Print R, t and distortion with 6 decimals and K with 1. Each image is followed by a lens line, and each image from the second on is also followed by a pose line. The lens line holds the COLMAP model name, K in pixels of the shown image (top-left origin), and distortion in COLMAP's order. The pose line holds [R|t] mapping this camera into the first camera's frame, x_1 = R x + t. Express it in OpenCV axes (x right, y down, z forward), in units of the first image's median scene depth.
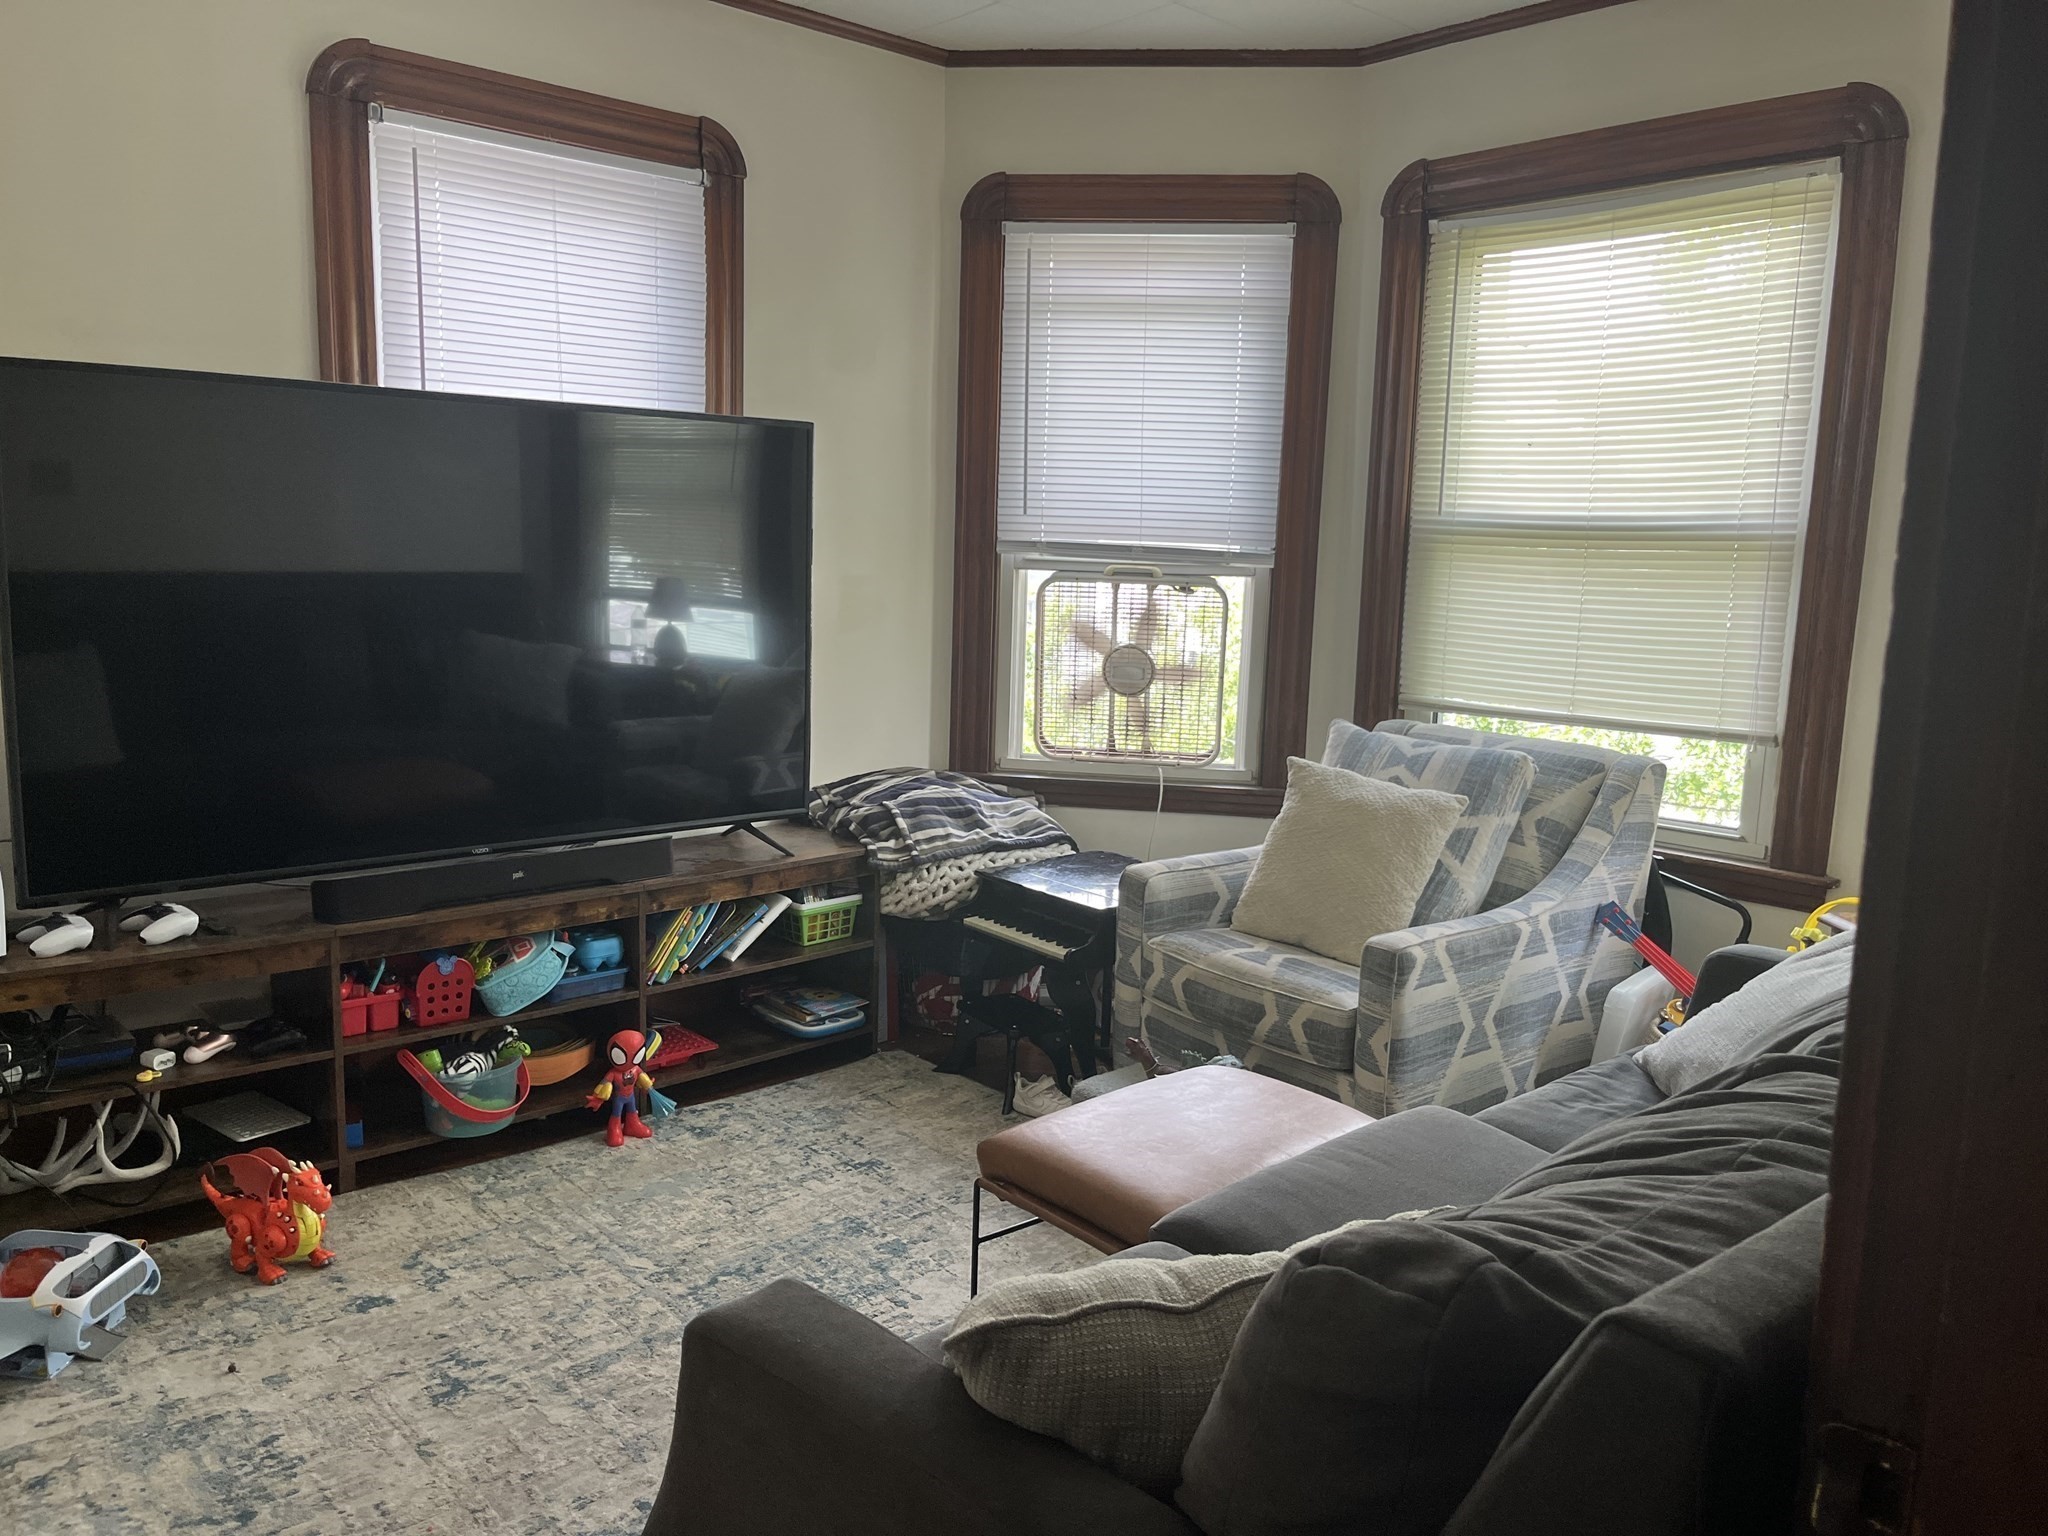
lens RADIAL K [[1550.8, 0, 1028.5], [0, 1550.8, 772.8], [0, 0, 1]] dist [0.005935, -0.023920]
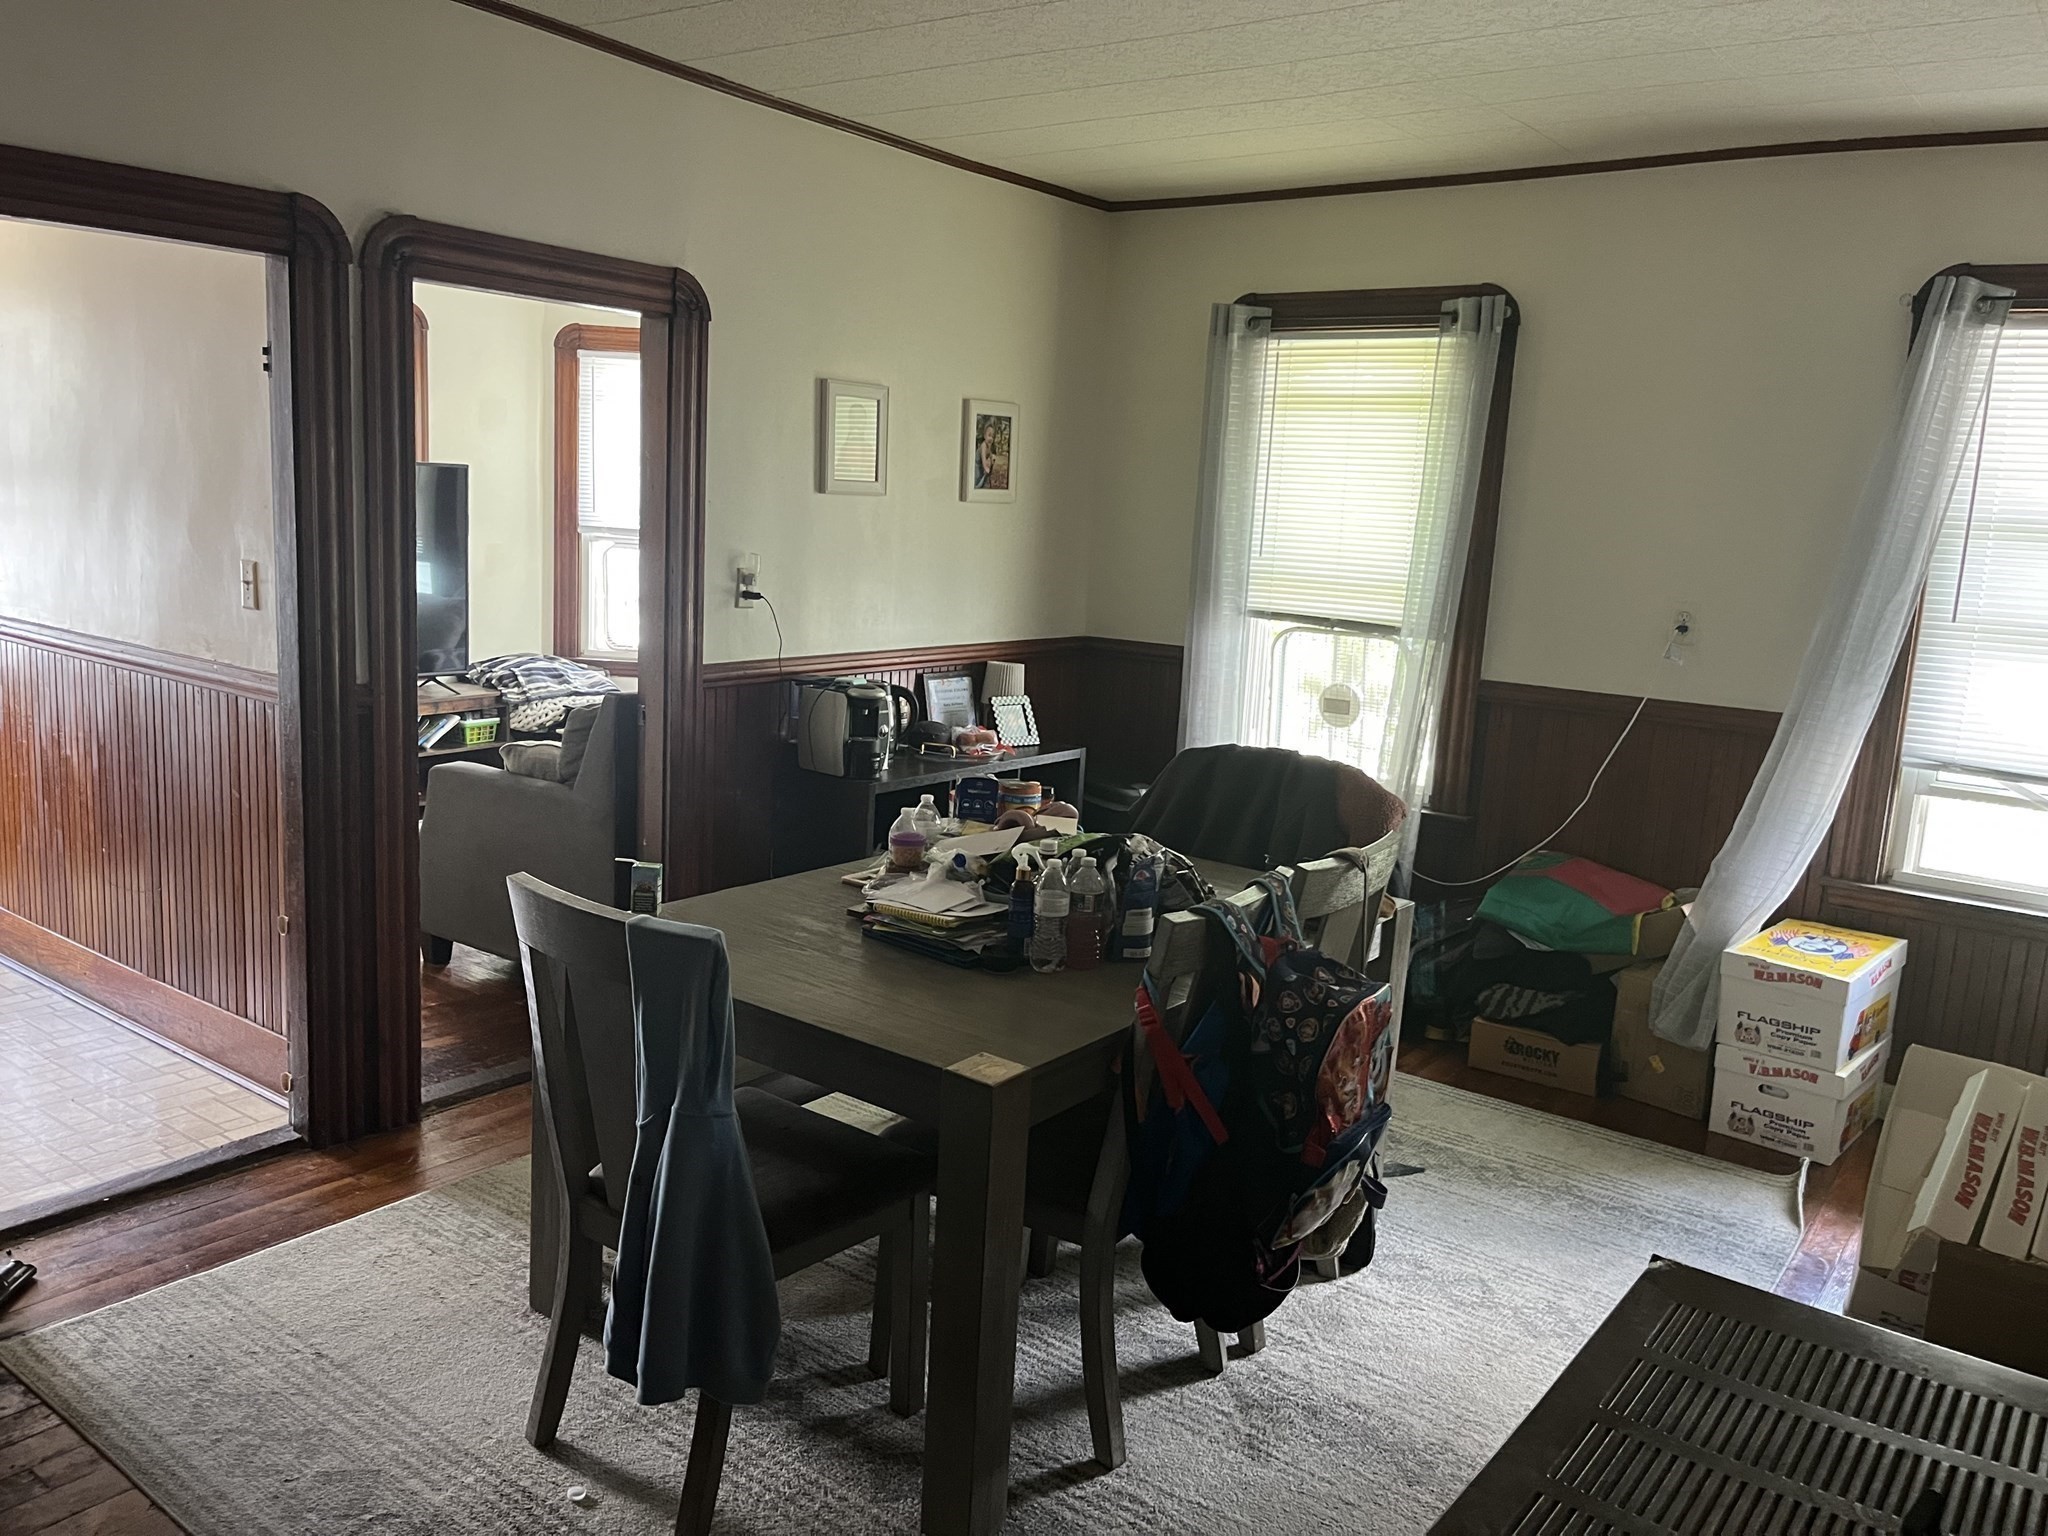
lens RADIAL K [[1550.8, 0, 1016.5], [0, 1550.8, 762.0], [0, 0, 1]] dist [0.005935, -0.023920]
pose [[0.981231, -0.009503, 0.192600, 0.140530], [0.004984, 0.999701, 0.023935, 0.089696], [-0.192769, -0.022525, 0.980986, -0.934477]]
